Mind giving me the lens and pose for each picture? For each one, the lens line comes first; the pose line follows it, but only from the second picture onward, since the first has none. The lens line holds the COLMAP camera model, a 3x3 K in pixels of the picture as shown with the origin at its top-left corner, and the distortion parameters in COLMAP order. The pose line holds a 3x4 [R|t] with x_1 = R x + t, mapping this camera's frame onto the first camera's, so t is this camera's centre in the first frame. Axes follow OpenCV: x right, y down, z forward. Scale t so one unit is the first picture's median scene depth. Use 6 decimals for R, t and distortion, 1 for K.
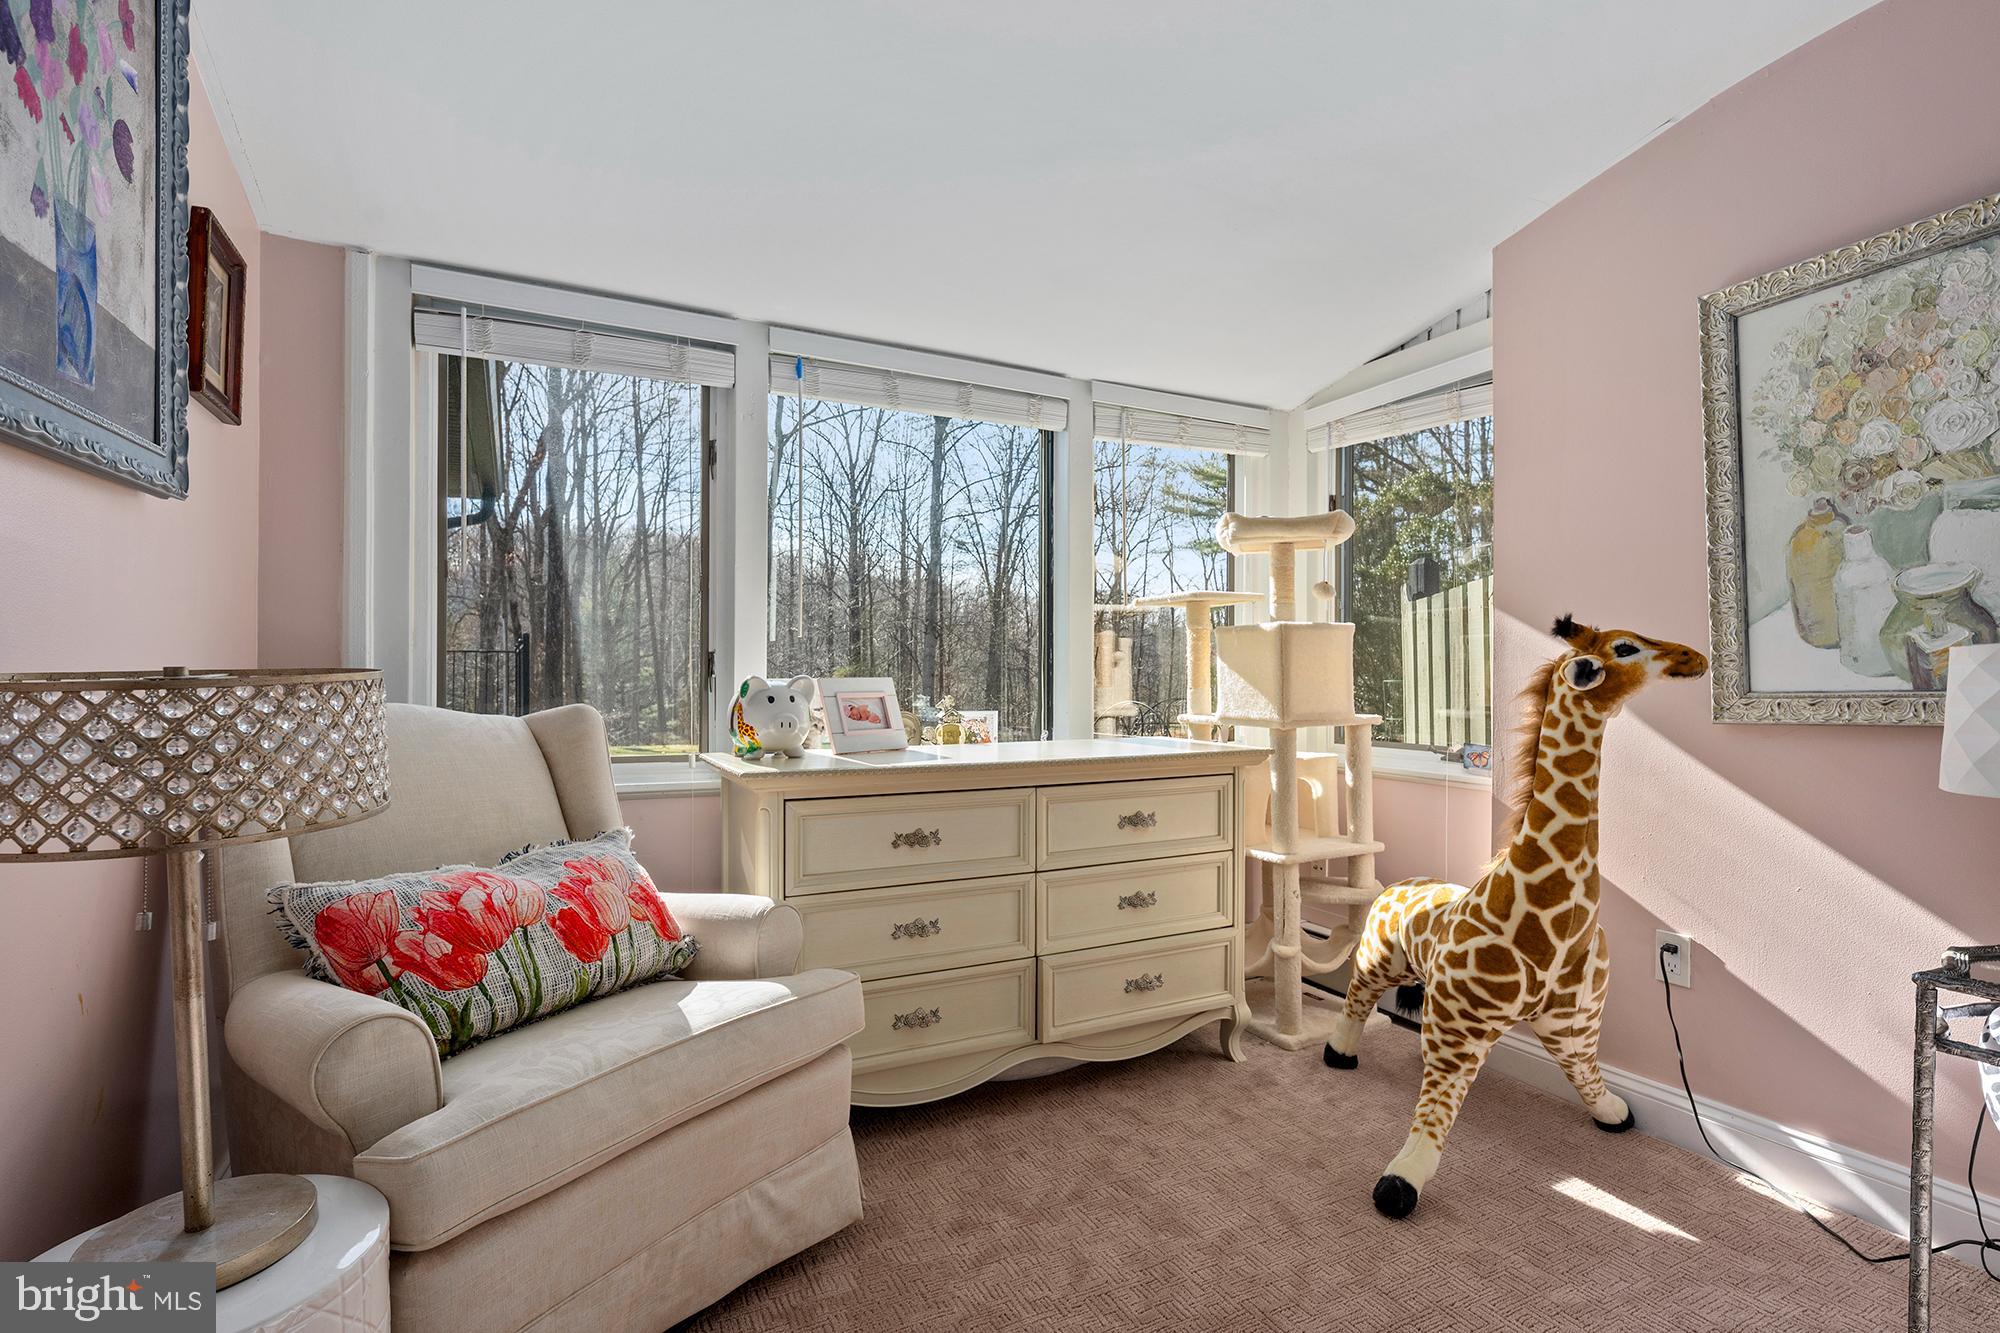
lens RADIAL K [[960.4, 0, 998.5], [0, 960.4, 665.4], [0, 0, 1]] dist [0.005480, 0.000756]
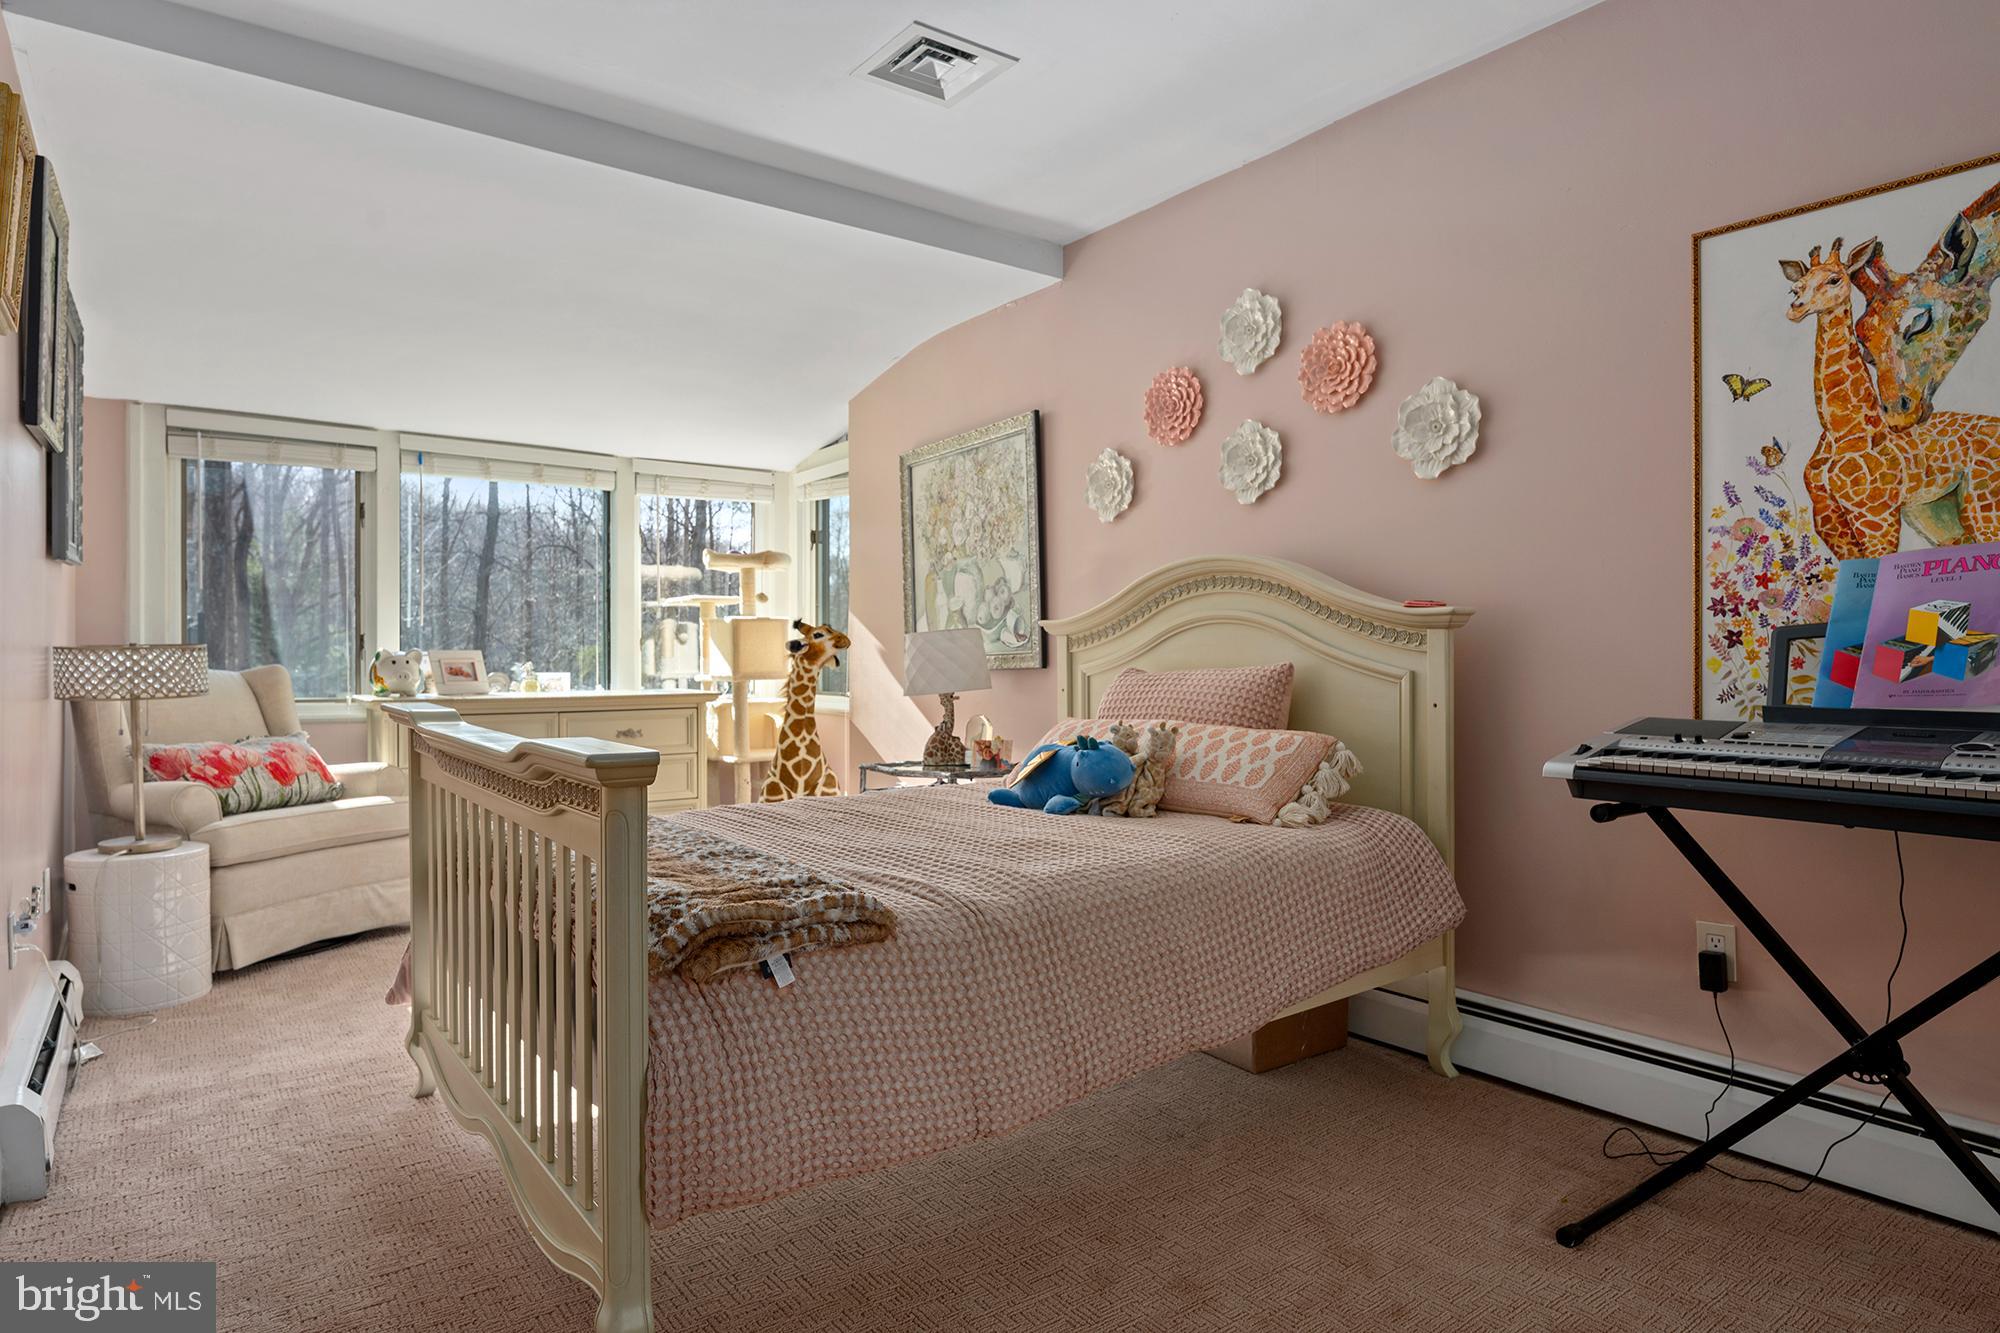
lens RADIAL K [[1168.2, 0, 1003.0], [0, 1168.2, 660.1], [0, 0, 1]] dist [0.003724, -0.002353]
pose [[0.986433, -0.001818, 0.164154, 0.607960], [-0.000263, 0.999920, 0.012656, 0.005094], [-0.164164, -0.012527, 0.986353, -1.538525]]
